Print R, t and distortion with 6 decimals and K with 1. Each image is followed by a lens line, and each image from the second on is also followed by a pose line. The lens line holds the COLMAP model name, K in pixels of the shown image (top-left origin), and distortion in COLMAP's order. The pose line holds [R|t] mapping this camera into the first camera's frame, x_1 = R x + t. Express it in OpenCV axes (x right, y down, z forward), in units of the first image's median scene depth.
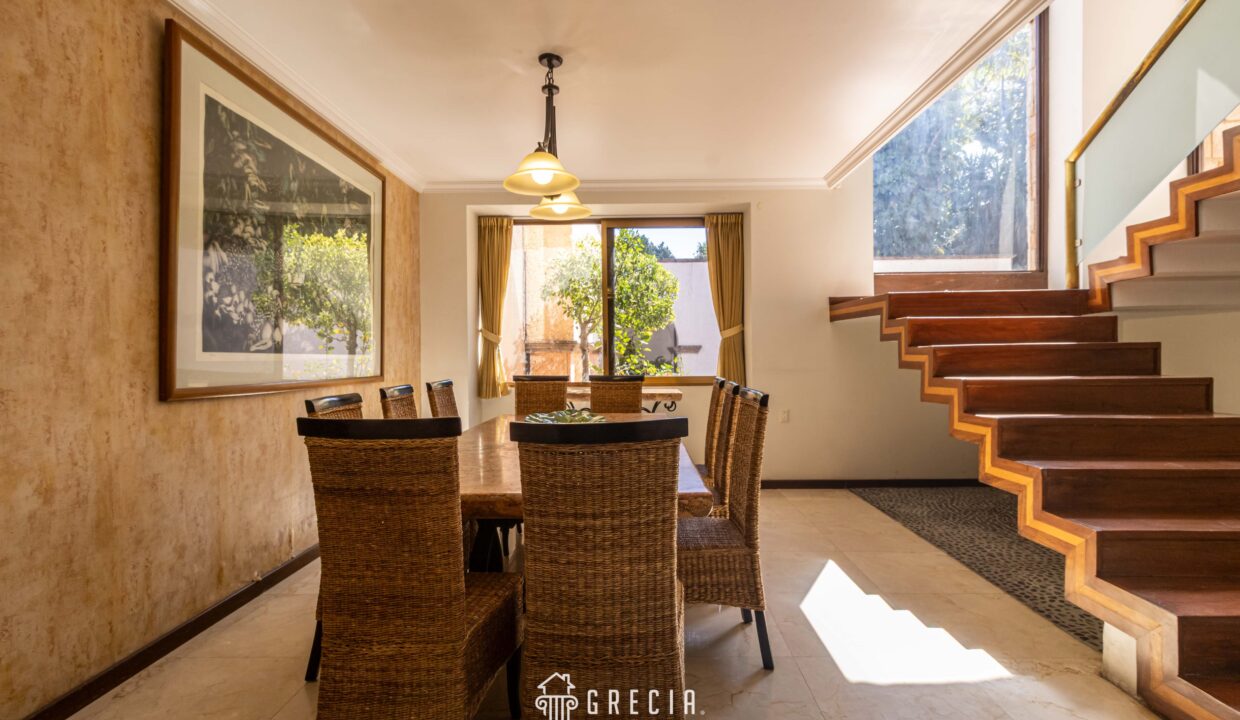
lens RADIAL K [[556.4, 0, 620.0], [0, 556.4, 360.0], [0, 0, 1]] dist [0.000237, -0.000224]
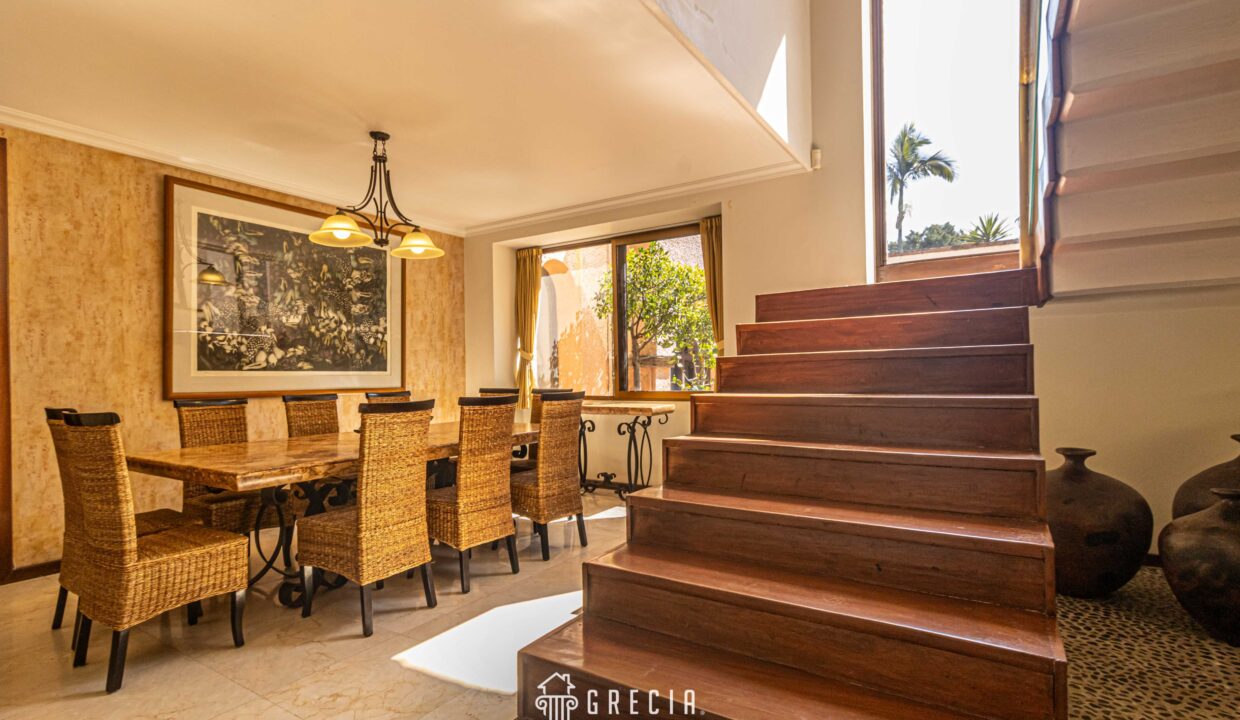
lens RADIAL K [[579.3, 0, 617.9], [0, 579.3, 372.4], [0, 0, 1]] dist [0.002069, 0.000277]
pose [[0.853100, -0.005948, -0.521713, 1.181249], [0.003595, 0.999978, -0.005522, 0.004327], [0.521735, 0.002835, 0.853103, 0.193742]]
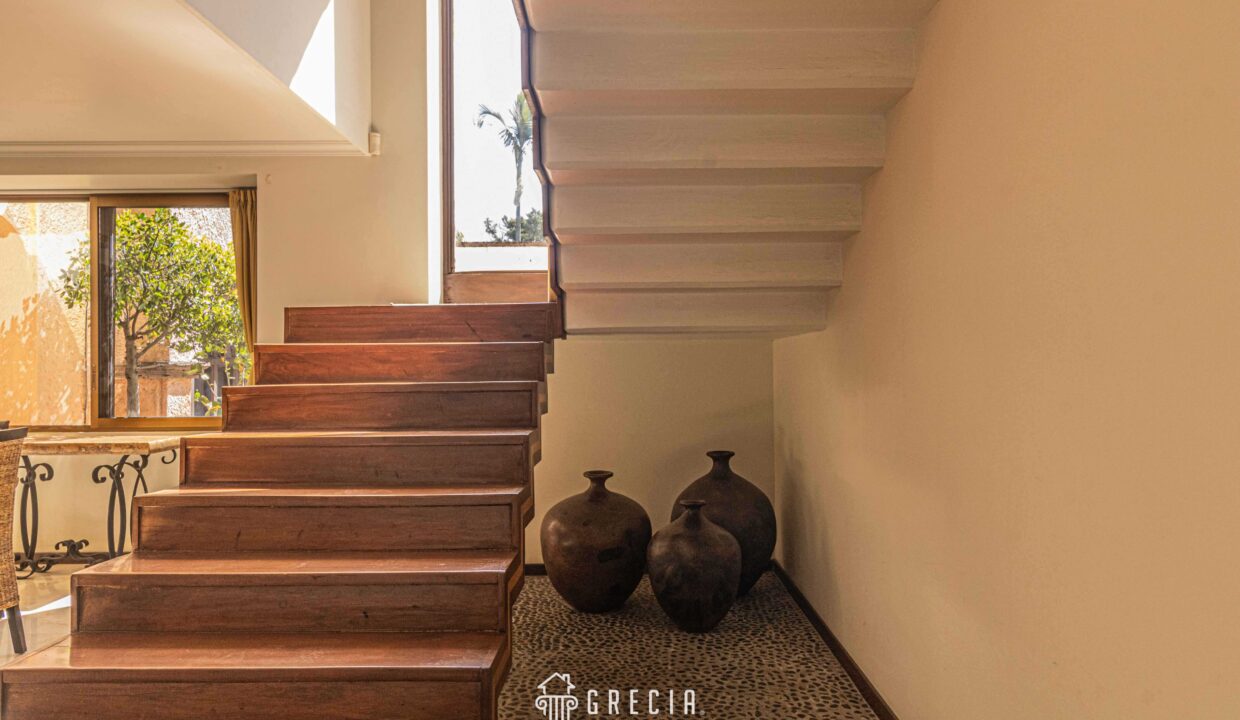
lens RADIAL K [[785.1, 0, 621.5], [0, 785.1, 349.0], [0, 0, 1]] dist [0.000131, -0.000053]
pose [[0.999885, -0.000978, 0.015110, 1.381279], [0.001440, 0.999529, -0.030644, -0.055229], [-0.015073, 0.030663, 0.999416, -0.010512]]
